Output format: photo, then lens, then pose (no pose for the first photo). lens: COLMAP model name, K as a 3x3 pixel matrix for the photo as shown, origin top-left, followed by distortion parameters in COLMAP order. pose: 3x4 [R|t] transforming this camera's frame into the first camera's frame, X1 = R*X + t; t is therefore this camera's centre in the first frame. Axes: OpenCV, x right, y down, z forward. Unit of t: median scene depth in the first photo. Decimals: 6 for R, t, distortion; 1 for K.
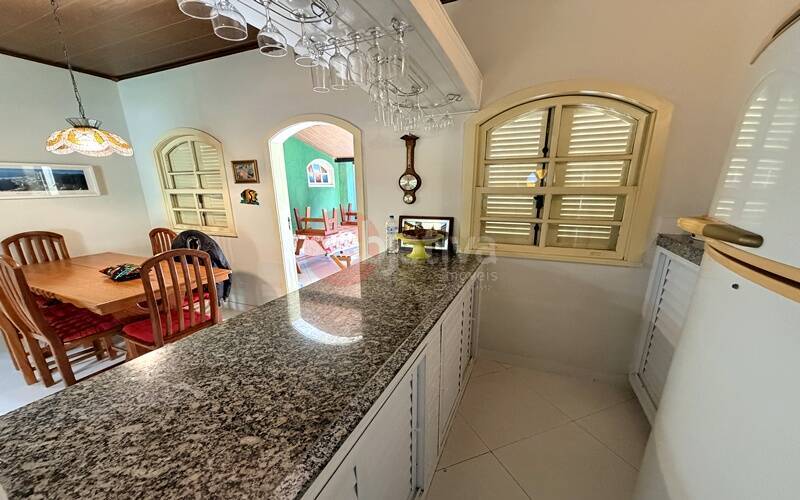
lens RADIAL K [[315.9, 0, 397.2], [0, 315.9, 279.9], [0, 0, 1]] dist [0.000895, 0.000304]
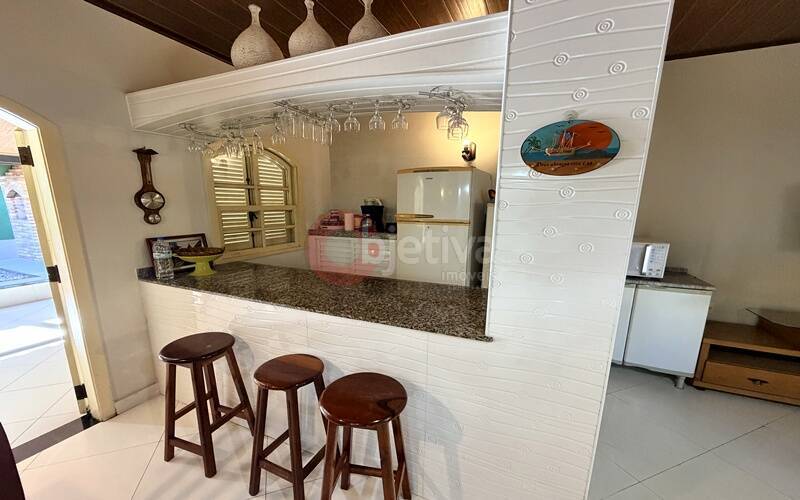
lens RADIAL K [[315.9, 0, 397.2], [0, 315.9, 279.9], [0, 0, 1]] dist [0.000895, 0.000304]
pose [[0.013962, -0.227883, 0.973588, -0.893524], [0.282871, 0.934808, 0.214749, -0.095229], [-0.959056, 0.272402, 0.077513, 0.331132]]
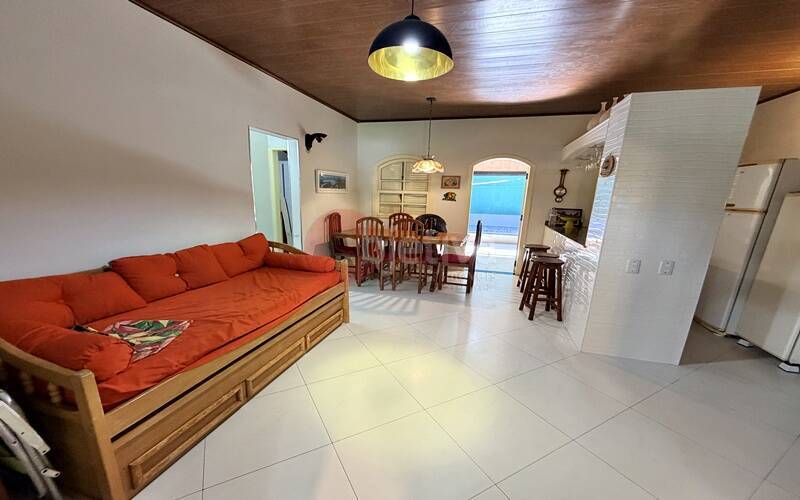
lens RADIAL K [[315.9, 0, 397.2], [0, 315.9, 279.9], [0, 0, 1]] dist [0.000895, 0.000304]
pose [[0.990104, -0.002654, 0.140307, -1.318237], [0.005916, 0.999722, -0.022837, 0.307122], [-0.140208, 0.023441, 0.989845, -0.875108]]
